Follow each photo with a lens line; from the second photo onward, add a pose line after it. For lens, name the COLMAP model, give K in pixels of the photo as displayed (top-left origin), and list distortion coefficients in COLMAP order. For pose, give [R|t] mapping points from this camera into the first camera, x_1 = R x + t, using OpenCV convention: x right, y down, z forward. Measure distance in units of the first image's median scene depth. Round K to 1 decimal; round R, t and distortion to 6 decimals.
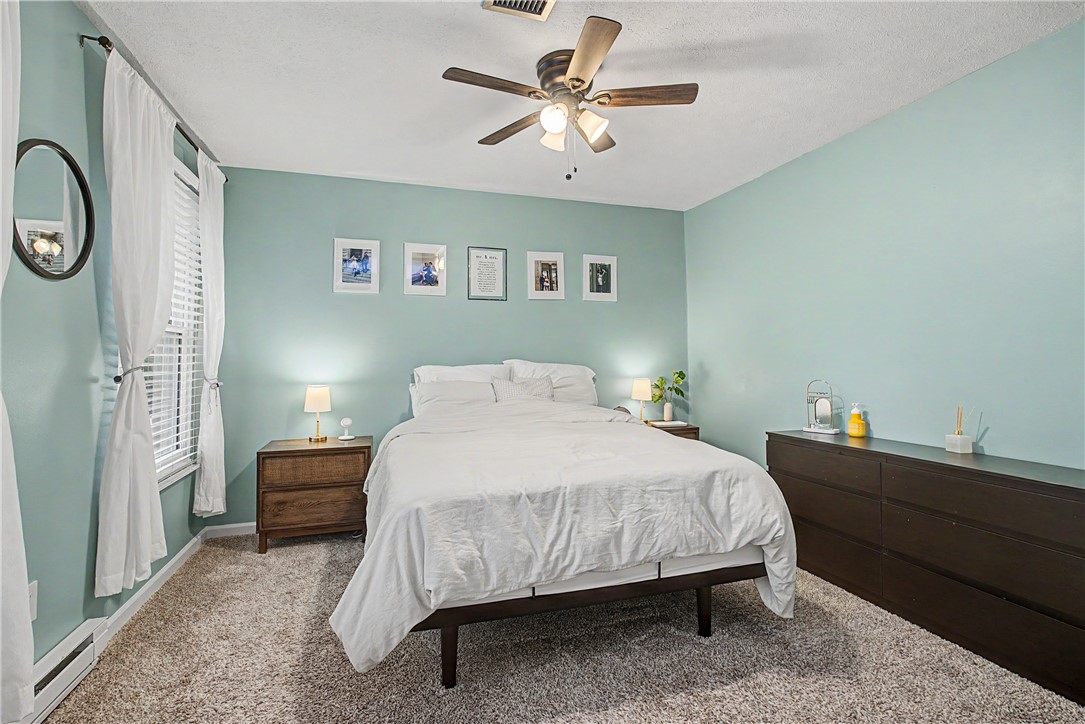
lens RADIAL K [[473.0, 0, 538.4], [0, 473.0, 337.7], [0, 0, 1]] dist [-0.002855, 0.000096]
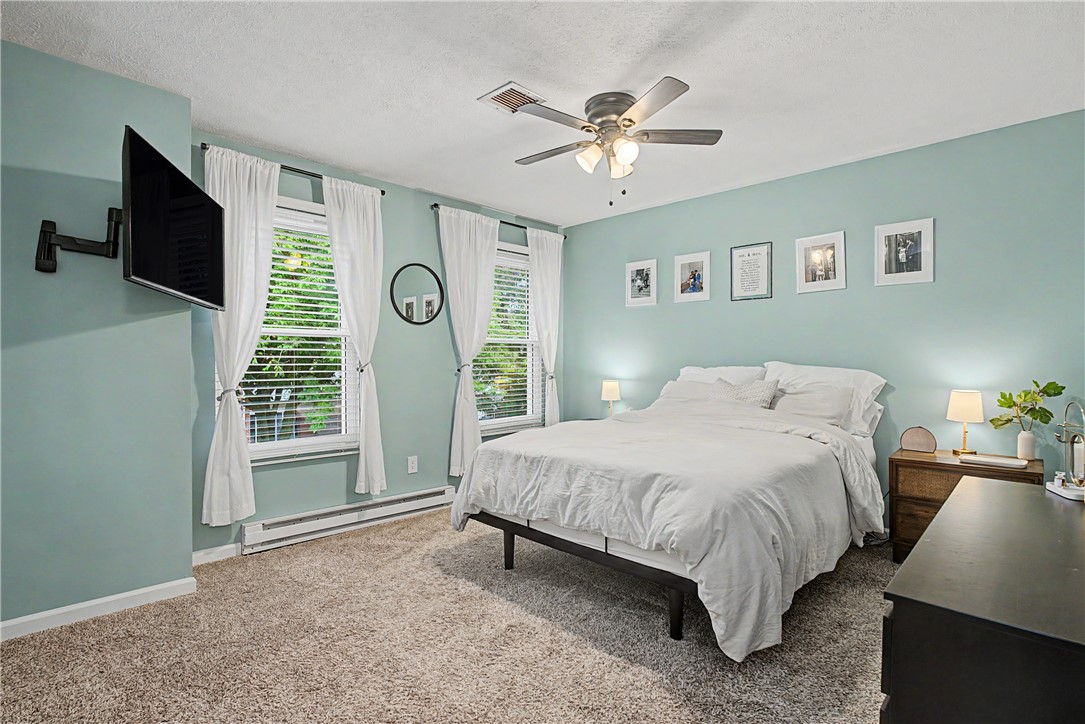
lens RADIAL K [[485.4, 0, 542.5], [0, 485.4, 362.0], [0, 0, 1]] dist [-0.004779, -0.000025]
pose [[0.528367, 0.007834, -0.848980, 0.543254], [0.035816, 0.998862, 0.031508, 0.001229], [0.848260, -0.047055, 0.527485, 0.123088]]
